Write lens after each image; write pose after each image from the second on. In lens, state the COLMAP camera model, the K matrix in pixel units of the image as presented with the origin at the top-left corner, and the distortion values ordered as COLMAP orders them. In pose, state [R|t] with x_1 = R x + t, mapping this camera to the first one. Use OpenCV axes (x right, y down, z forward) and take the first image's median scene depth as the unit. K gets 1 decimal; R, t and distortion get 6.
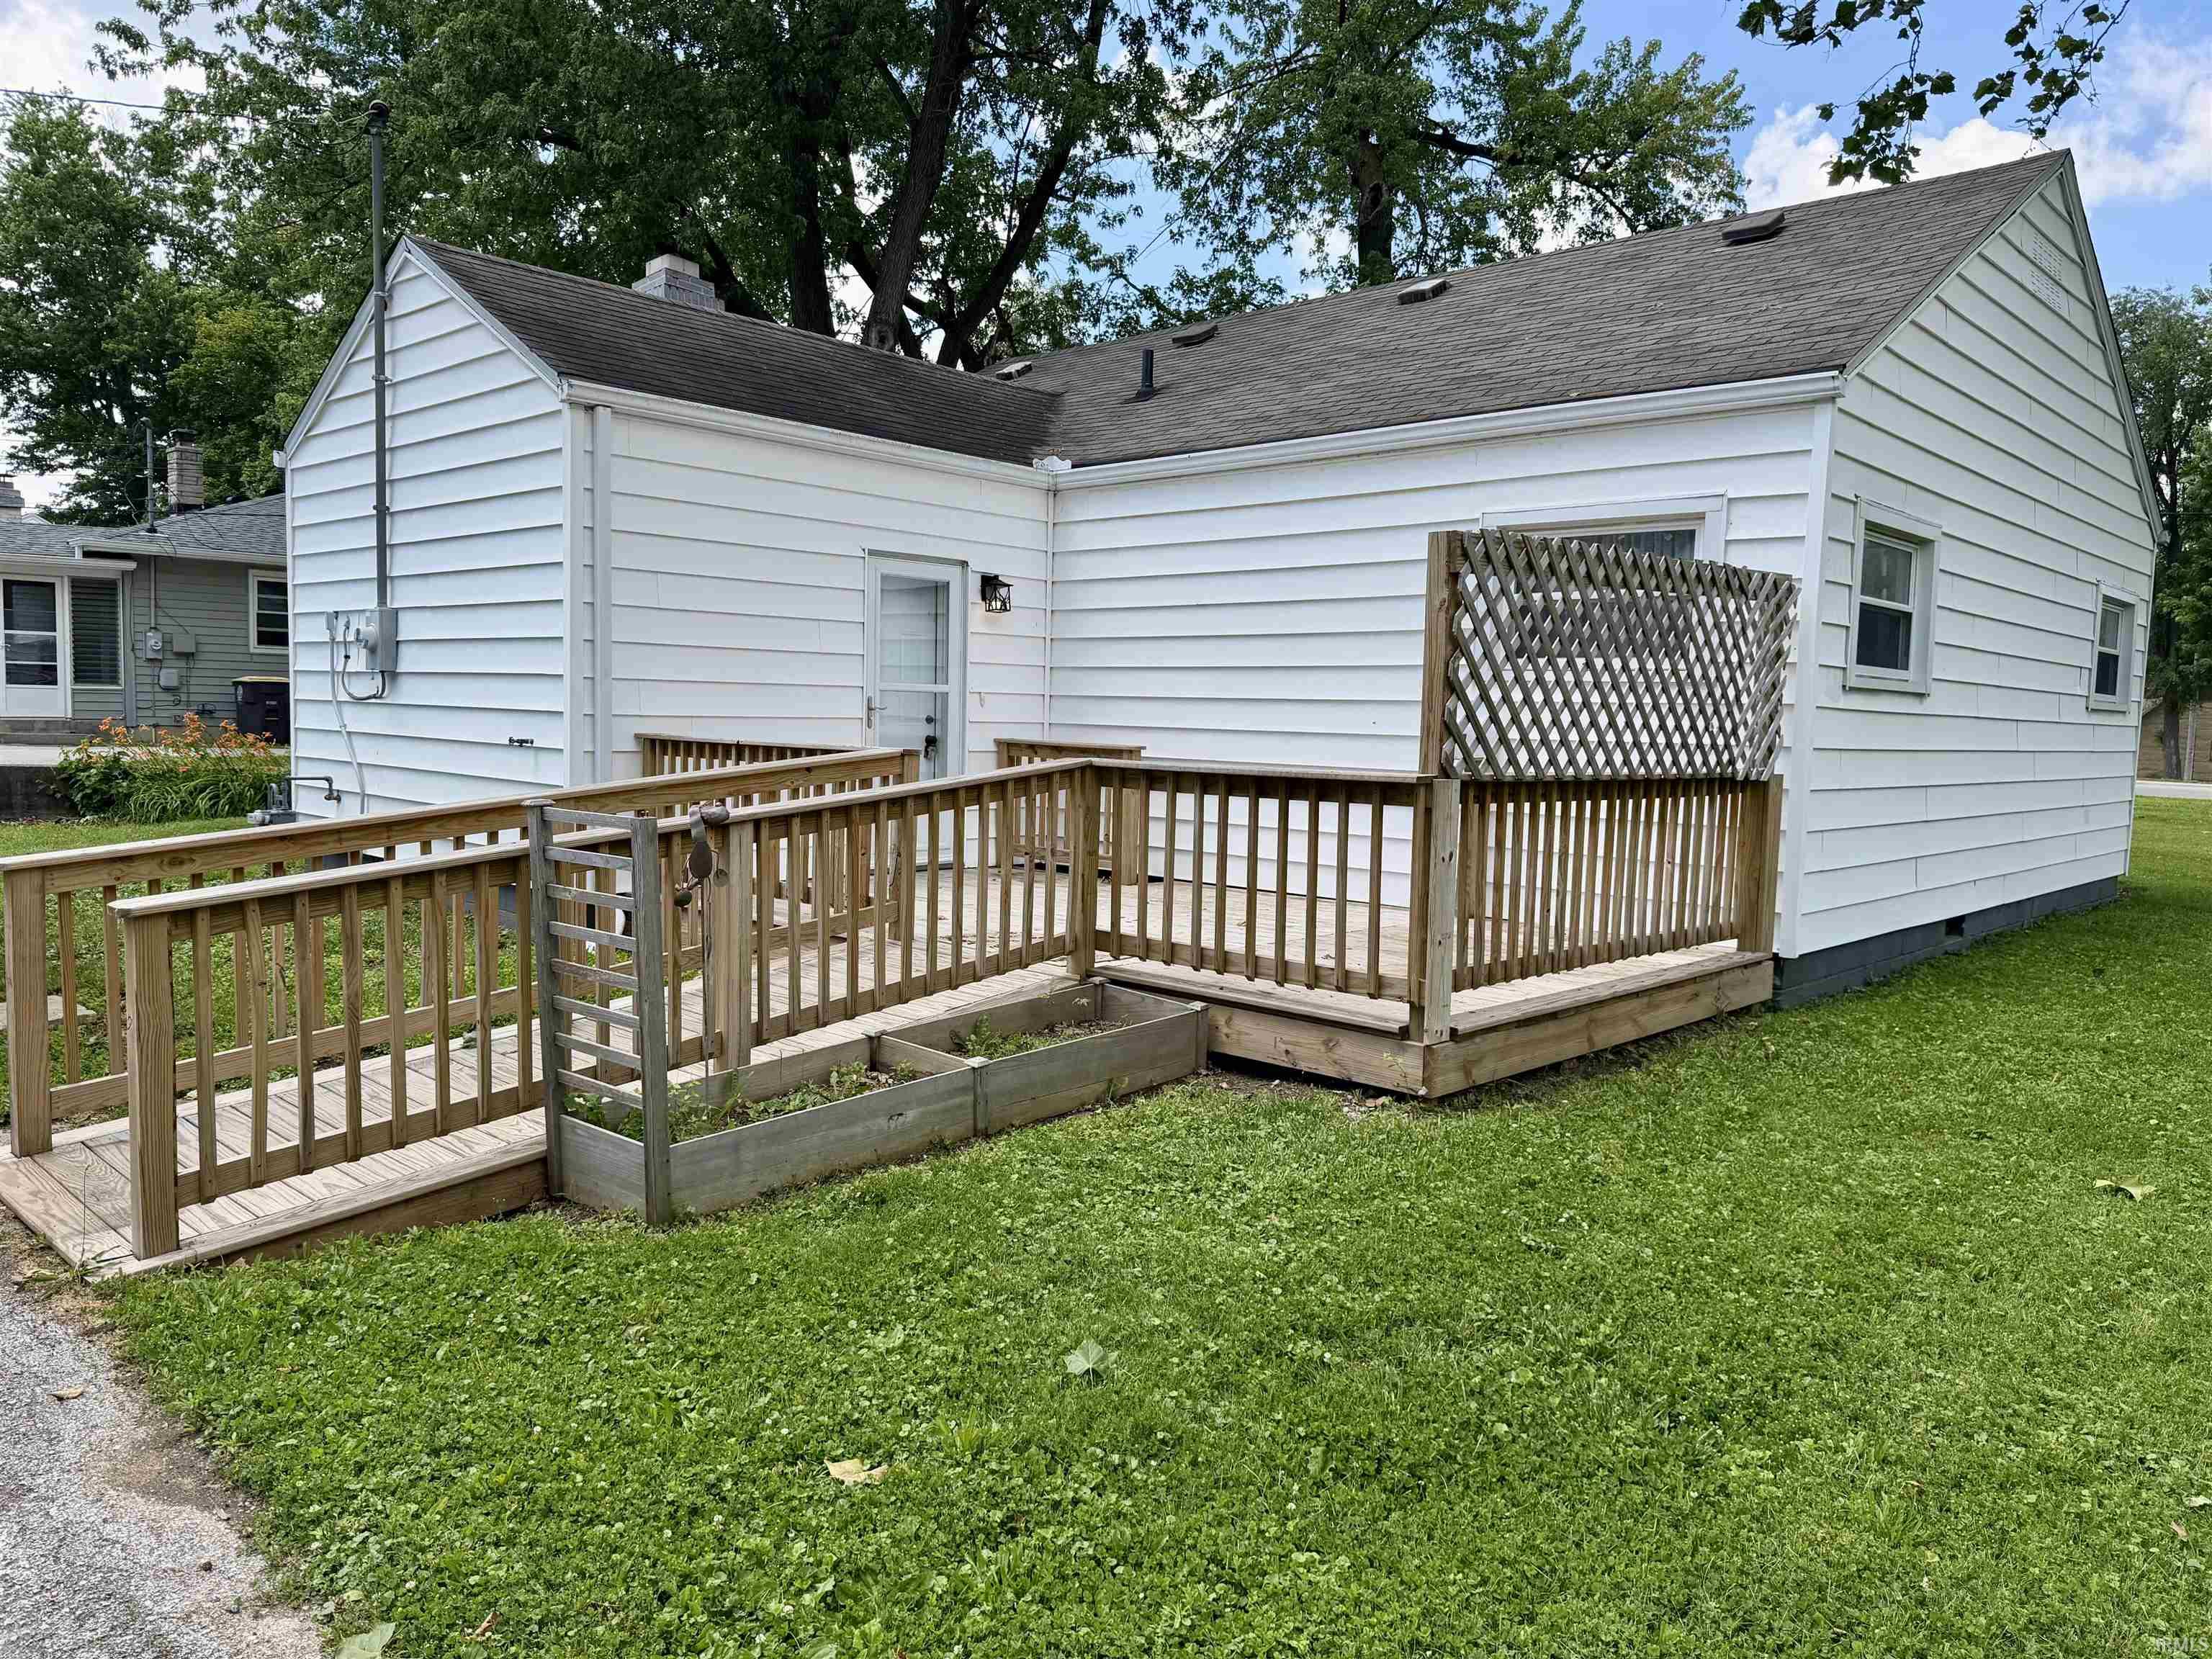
lens RADIAL K [[1548.8, 0, 1108.7], [0, 1548.8, 841.5], [0, 0, 1]] dist [0.033136, -0.029374]
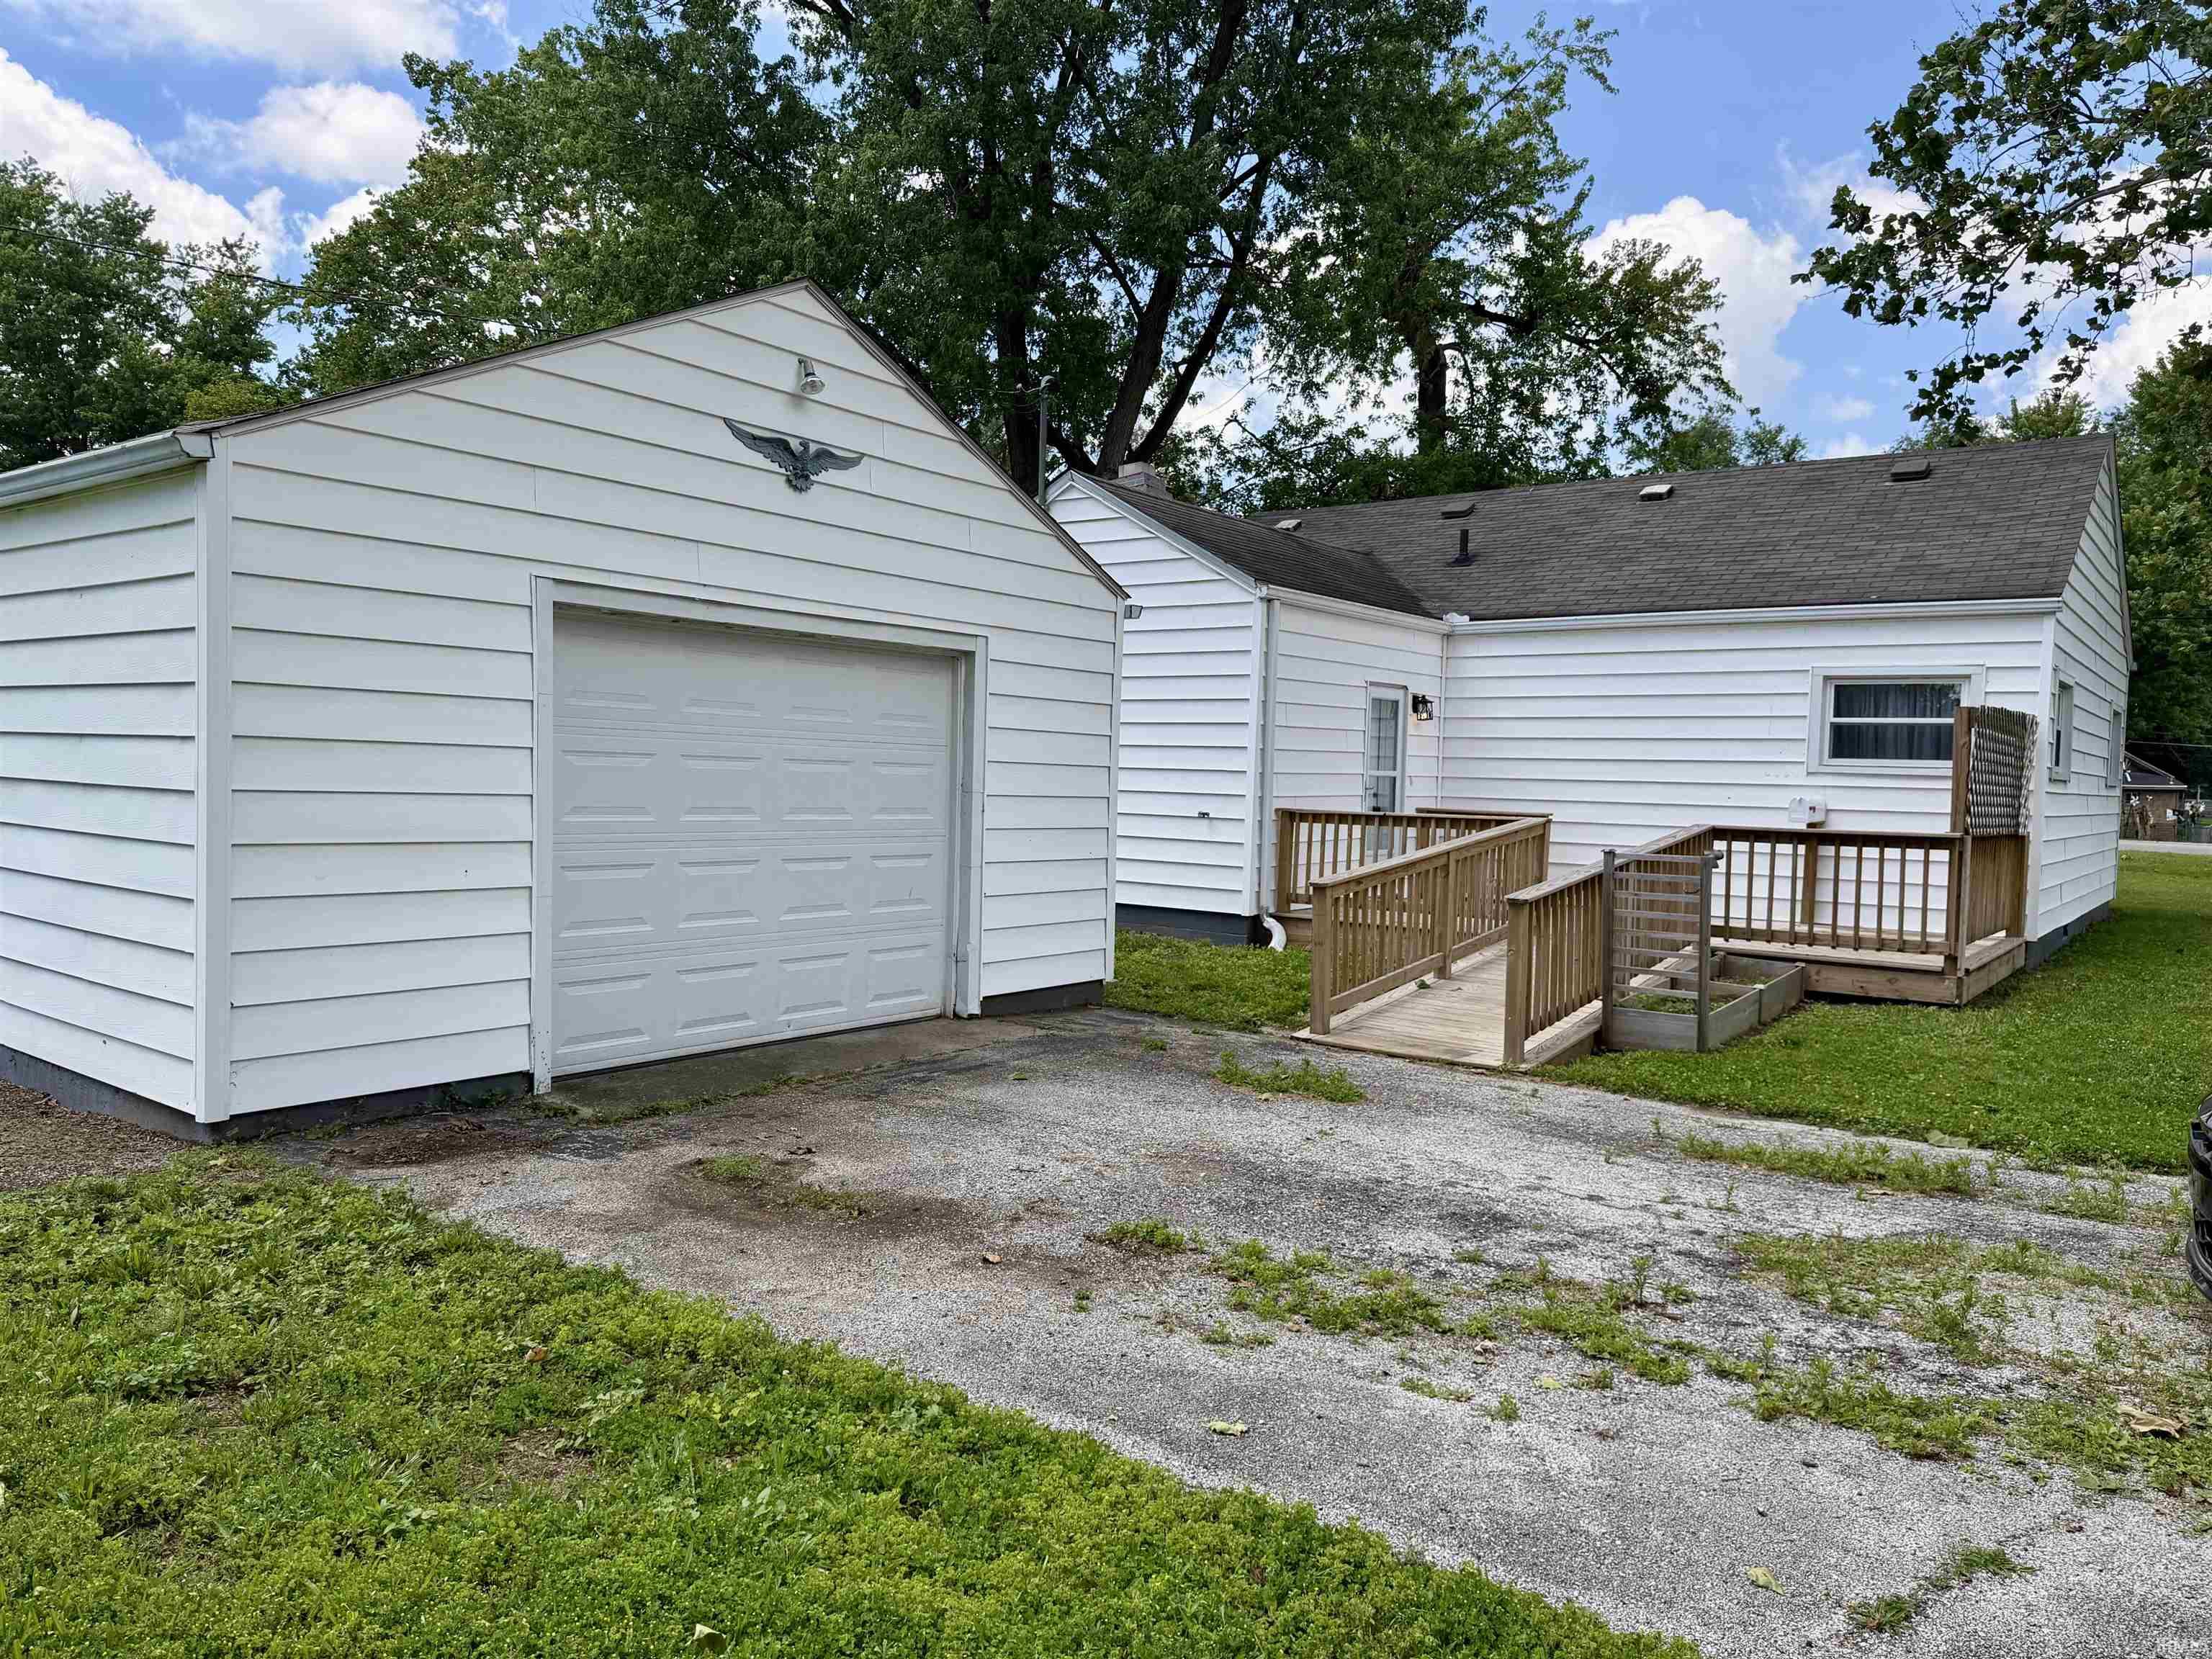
lens RADIAL K [[1548.8, 0, 1097.9], [0, 1548.8, 828.0], [0, 0, 1]] dist [0.033136, -0.029374]
pose [[0.994073, -0.004718, 0.108608, -0.516619], [0.009274, 0.999096, -0.041479, 0.008665], [-0.108314, 0.042241, 0.993219, -0.389552]]
